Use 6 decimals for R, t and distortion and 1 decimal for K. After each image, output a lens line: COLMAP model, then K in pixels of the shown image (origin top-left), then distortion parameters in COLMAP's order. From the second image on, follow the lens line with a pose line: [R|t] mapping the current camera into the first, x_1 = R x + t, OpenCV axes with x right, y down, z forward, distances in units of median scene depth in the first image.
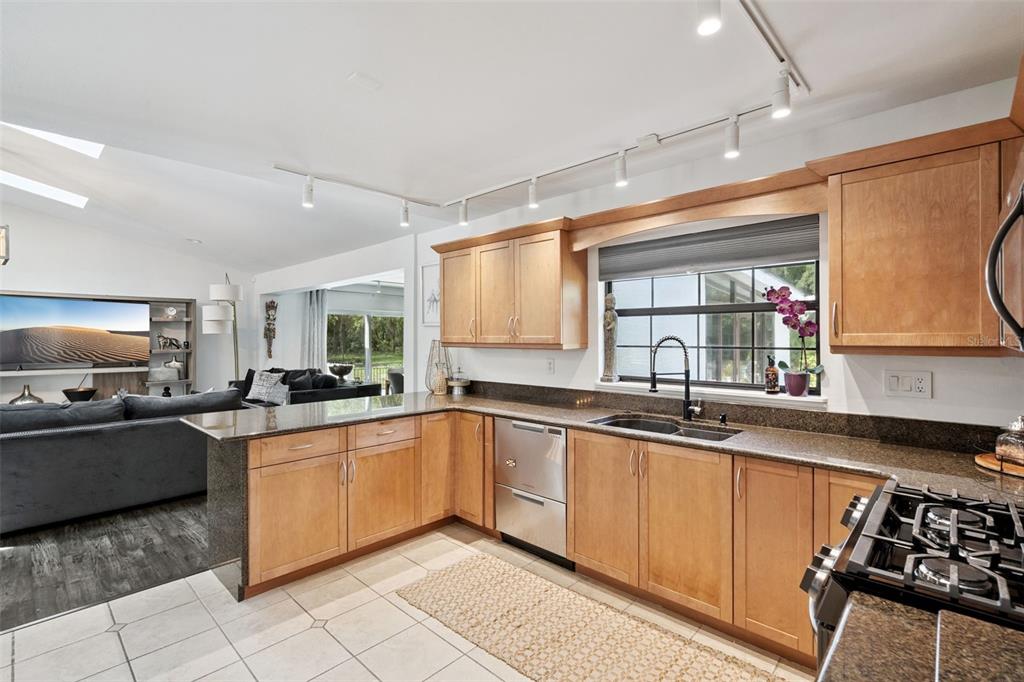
lens RADIAL K [[473.1, 0, 509.6], [0, 473.1, 338.2], [0, 0, 1]] dist [0.000521, 0.000036]
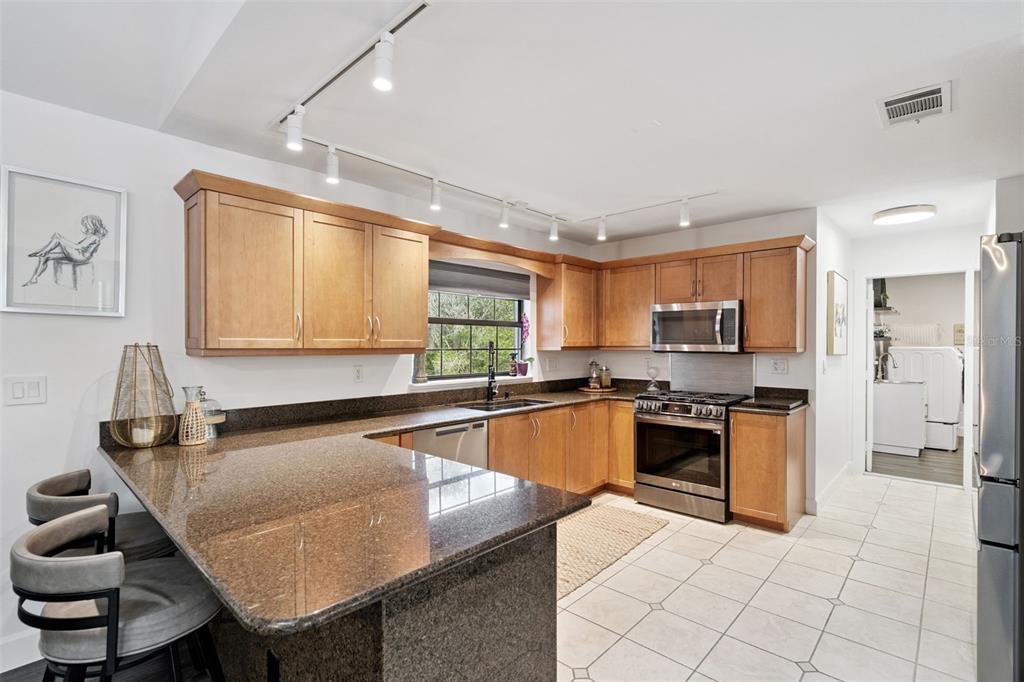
lens RADIAL K [[473.1, 0, 509.6], [0, 473.1, 343.1], [0, 0, 1]] dist [0.000521, 0.000036]
pose [[-0.001389, 0.005157, 0.999986, -1.022136], [0.002055, 0.999985, -0.005154, 0.008936], [-0.999997, 0.002048, -0.001400, 0.930700]]
